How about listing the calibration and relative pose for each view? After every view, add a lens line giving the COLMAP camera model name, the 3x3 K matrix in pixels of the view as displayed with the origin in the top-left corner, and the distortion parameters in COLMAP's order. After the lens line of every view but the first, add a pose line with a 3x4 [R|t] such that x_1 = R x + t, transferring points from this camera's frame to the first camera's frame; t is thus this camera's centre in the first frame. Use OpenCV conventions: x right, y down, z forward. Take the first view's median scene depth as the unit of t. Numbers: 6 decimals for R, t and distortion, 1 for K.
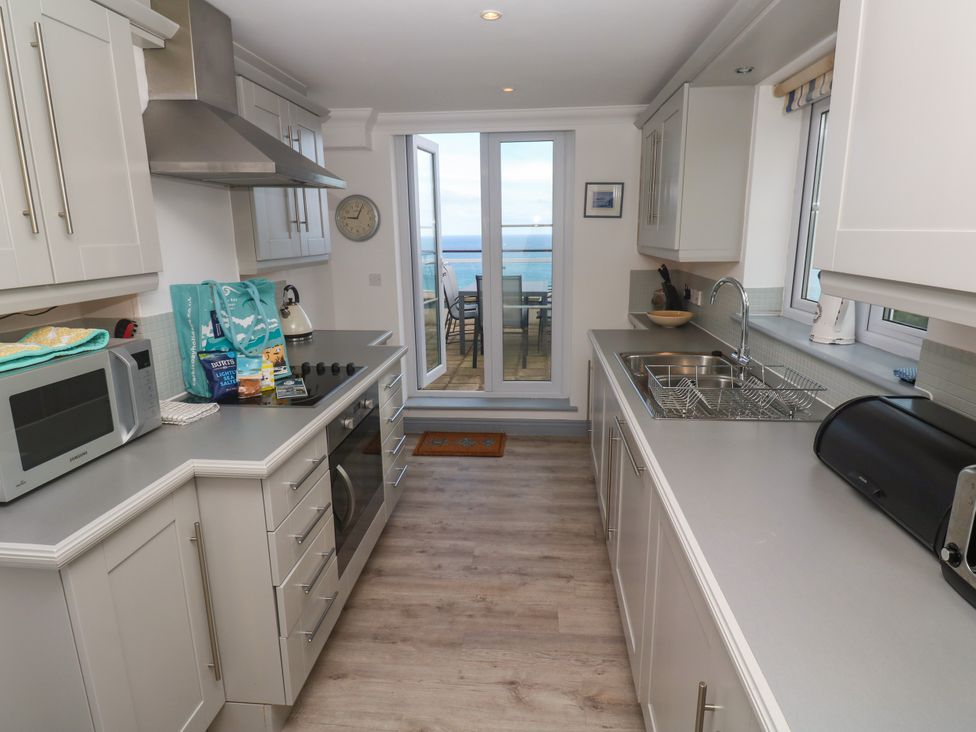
lens RADIAL K [[543.7, 0, 494.3], [0, 543.7, 351.7], [0, 0, 1]] dist [-0.003632, -0.002138]
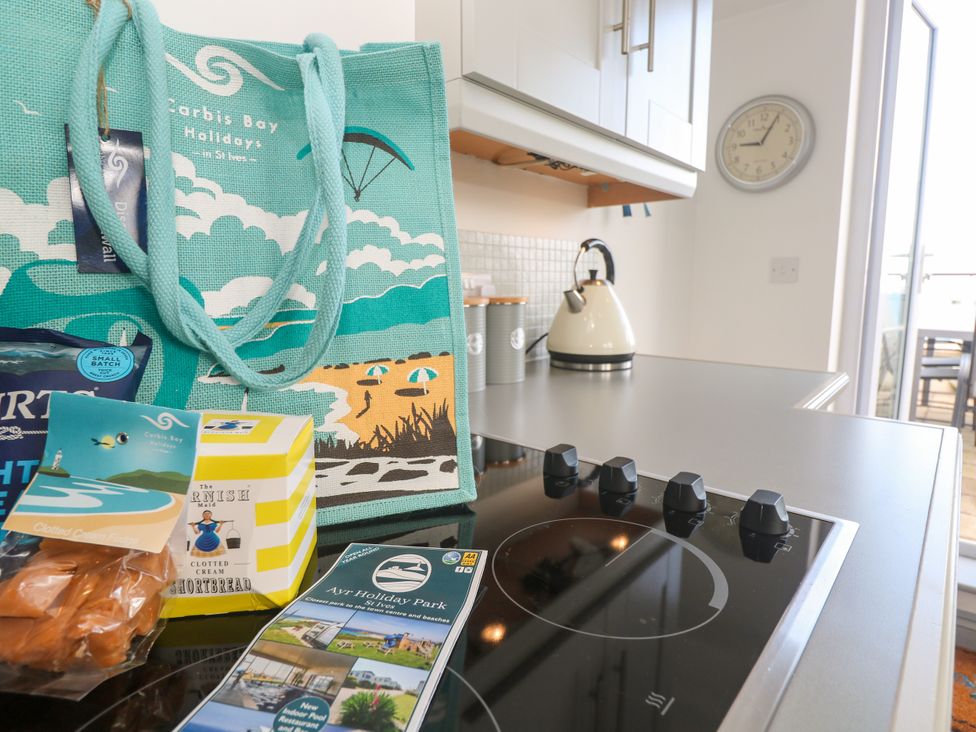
lens RADIAL K [[543.7, 0, 494.3], [0, 543.7, 351.7], [0, 0, 1]] dist [-0.003632, -0.002138]
pose [[0.809410, 0.086503, -0.580839, -0.218800], [-0.137870, 0.989438, -0.044768, -0.006222], [0.570831, 0.116316, 0.812787, 0.726214]]
